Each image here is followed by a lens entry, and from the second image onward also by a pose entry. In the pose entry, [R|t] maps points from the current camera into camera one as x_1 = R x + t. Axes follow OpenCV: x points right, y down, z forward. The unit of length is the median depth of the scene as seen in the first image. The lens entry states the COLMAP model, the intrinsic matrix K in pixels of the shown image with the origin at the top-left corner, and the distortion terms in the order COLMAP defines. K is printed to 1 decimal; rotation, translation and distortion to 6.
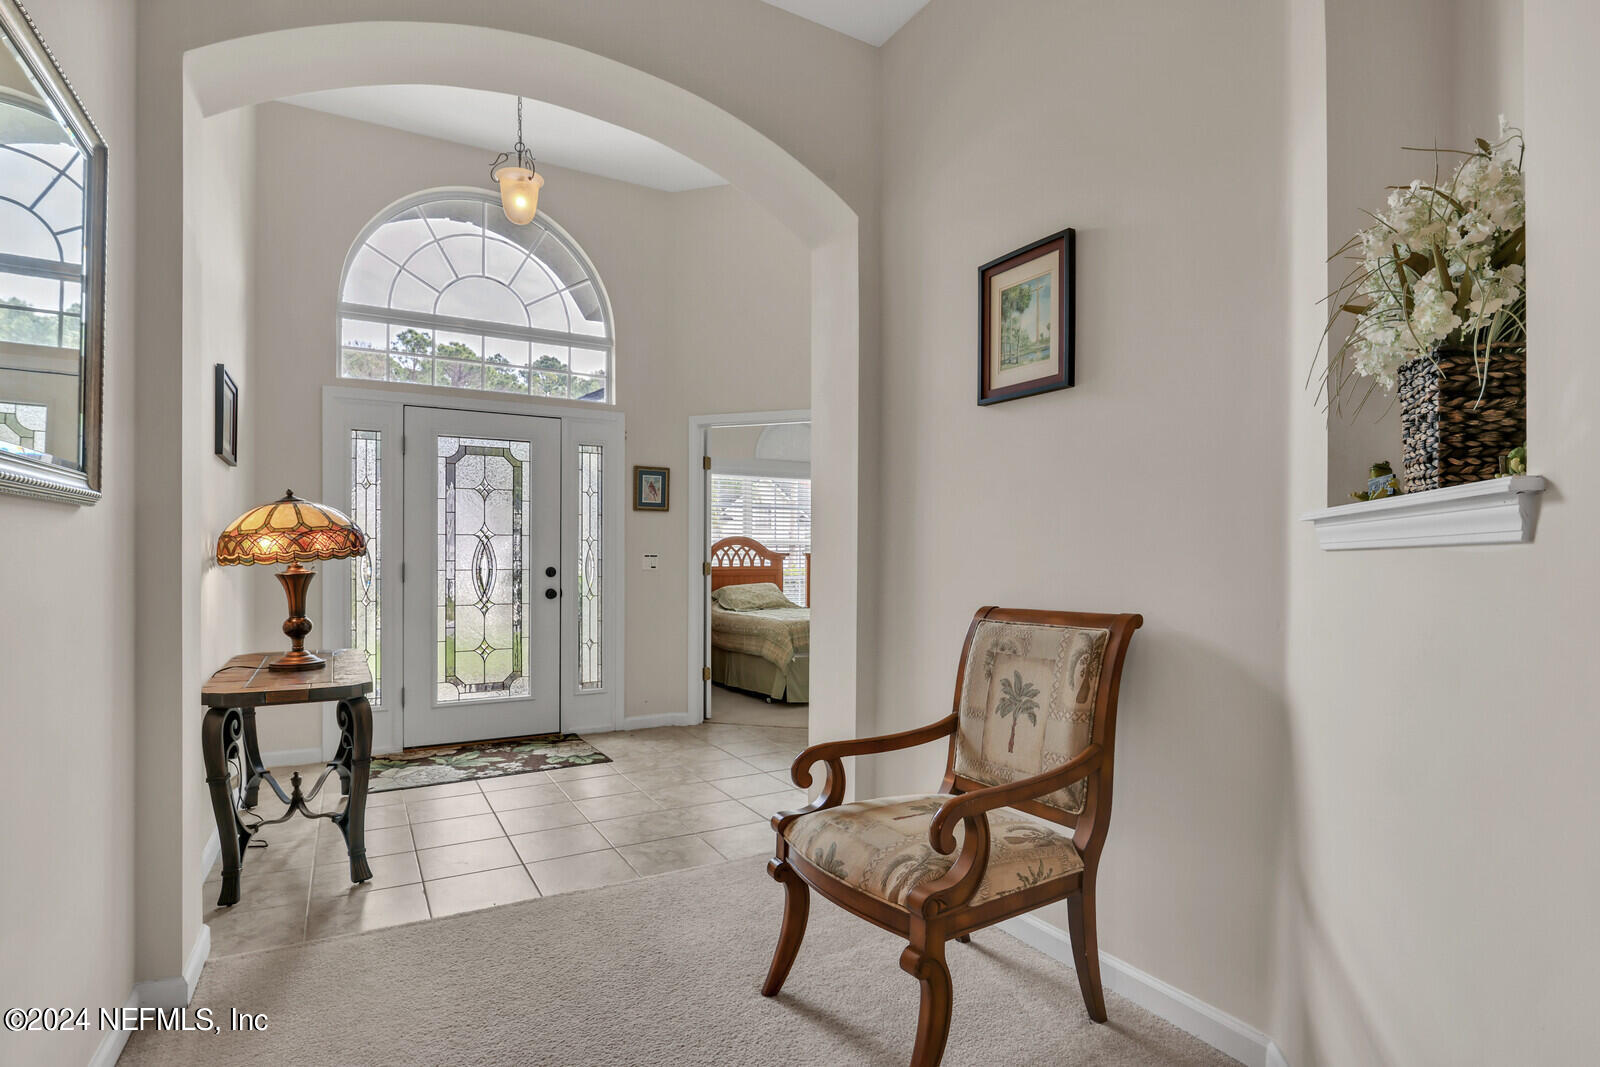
lens RADIAL K [[778.1, 0, 802.7], [0, 778.1, 558.4], [0, 0, 1]] dist [-0.027015, 0.000977]
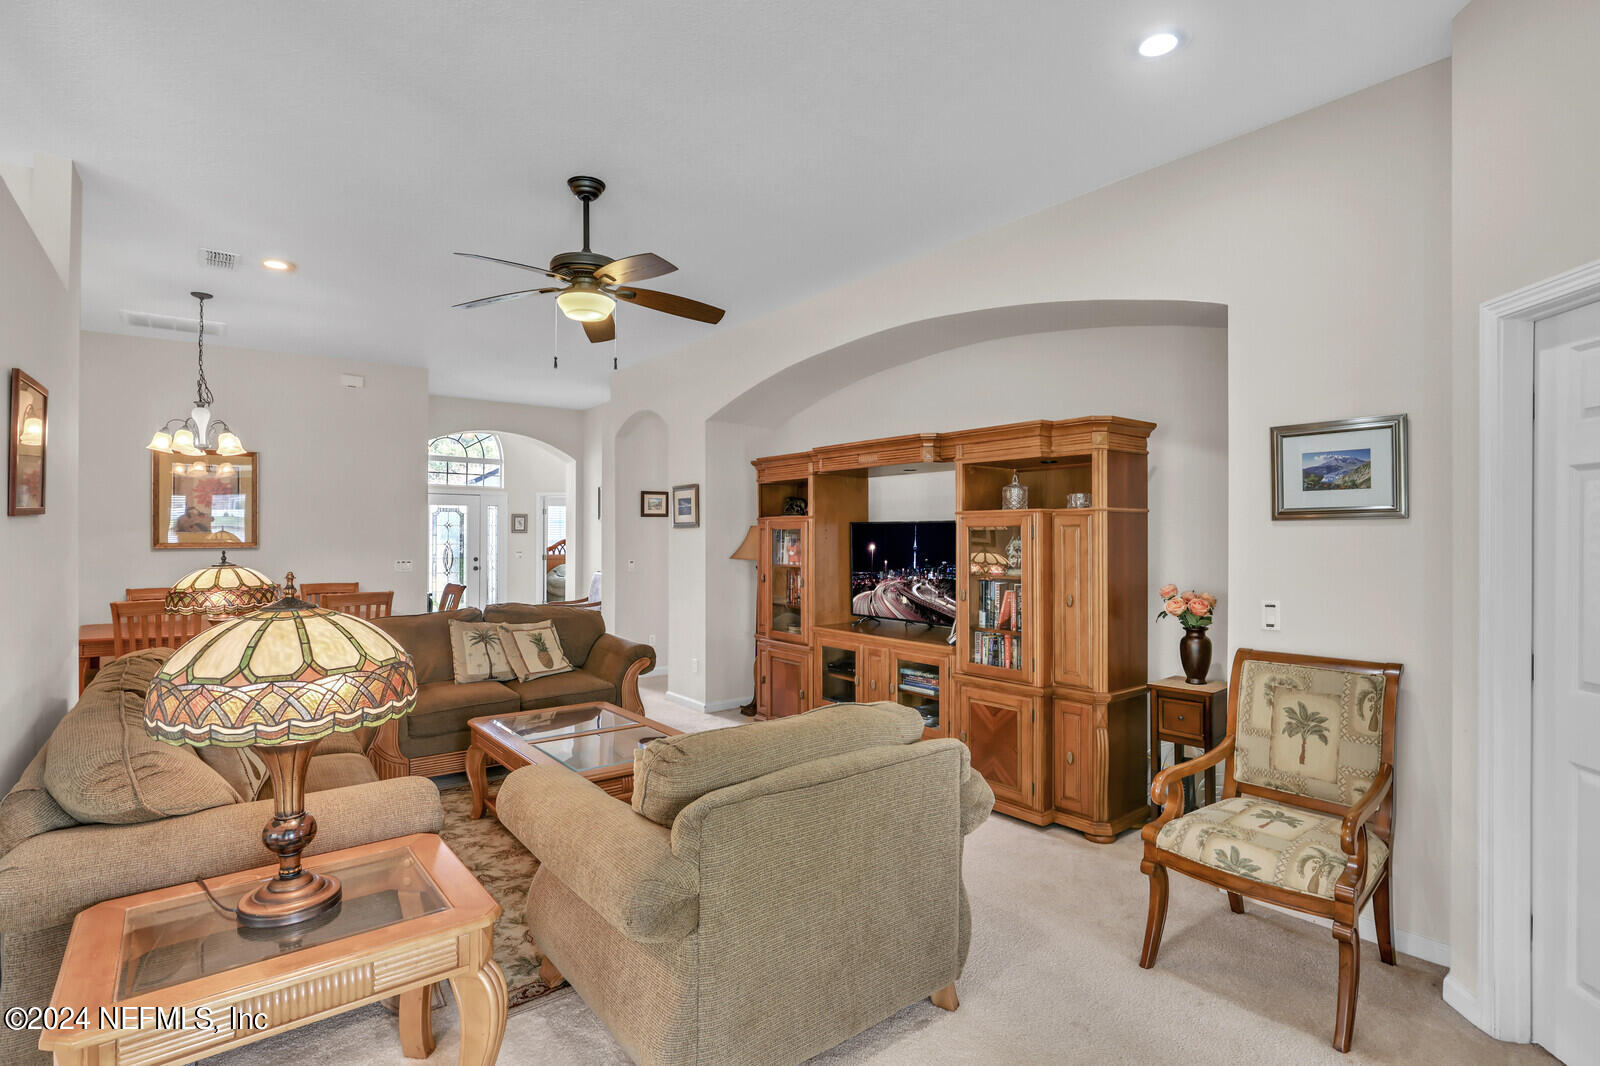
lens RADIAL K [[766.6, 0, 782.7], [0, 766.6, 531.9], [0, 0, 1]] dist [-0.026617, 0.000183]
pose [[0.993402, 0.004758, 0.114584, 0.430155], [-0.004427, 0.999985, -0.003145, -0.079017], [-0.114597, 0.002617, 0.993409, -1.799695]]
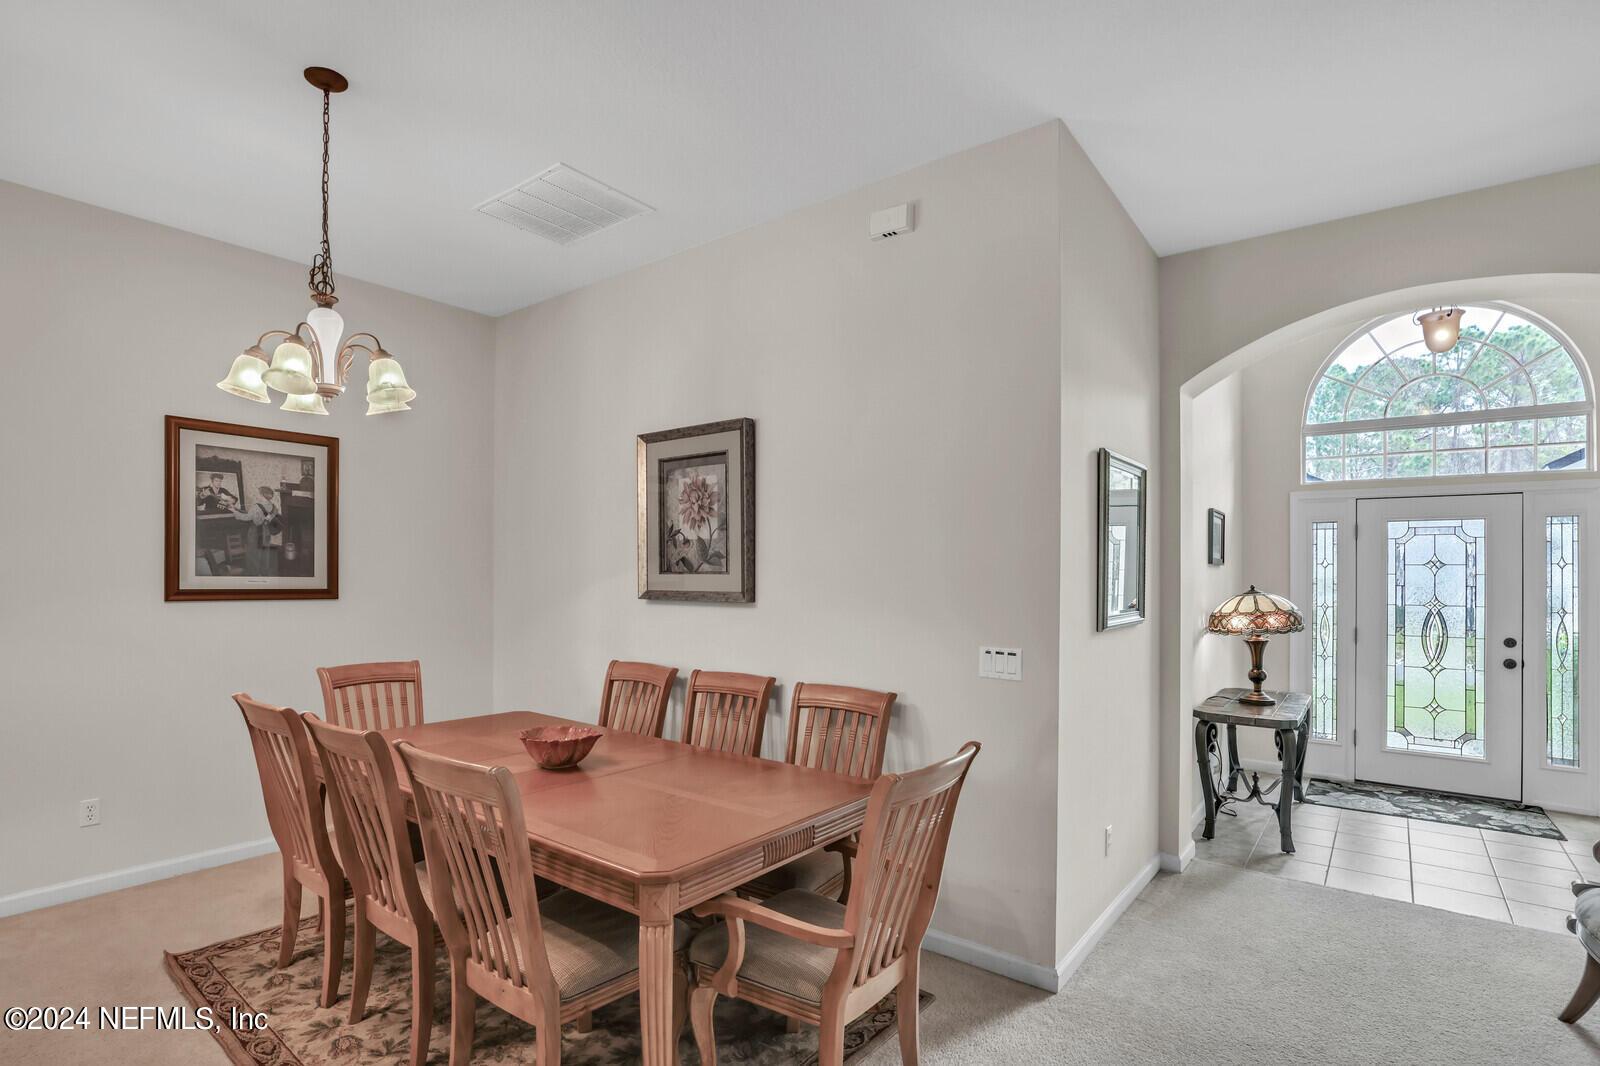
lens RADIAL K [[776.0, 0, 801.0], [0, 776.0, 572.1], [0, 0, 1]] dist [-0.019095, 0.000177]
pose [[0.380935, -0.002680, -0.924598, 0.313577], [-0.010481, 0.999919, -0.007217, -0.073463], [0.924542, 0.012440, 0.380876, -0.317565]]
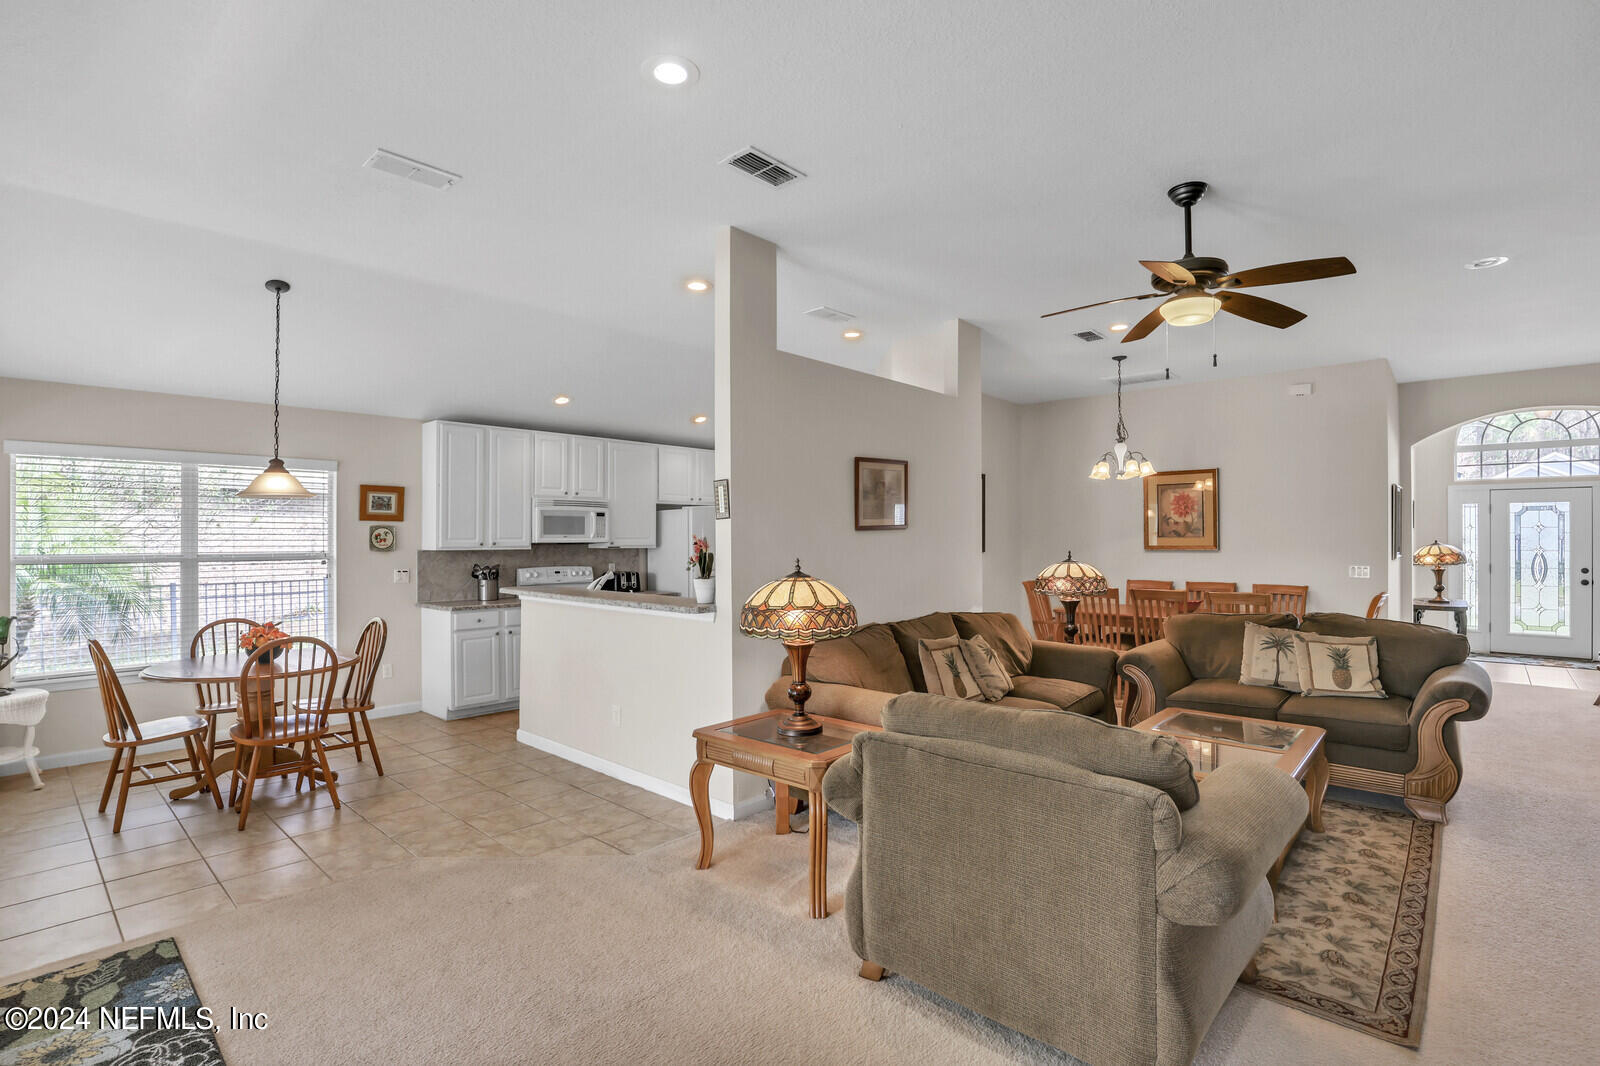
lens RADIAL K [[748.8, 0, 805.4], [0, 748.8, 534.0], [0, 0, 1]] dist [-0.019804, 0.000570]
pose [[0.299943, -0.003964, -0.953949, 0.964469], [0.000559, 0.999992, -0.003980, -0.079087], [0.953957, 0.000660, 0.299943, -1.593133]]
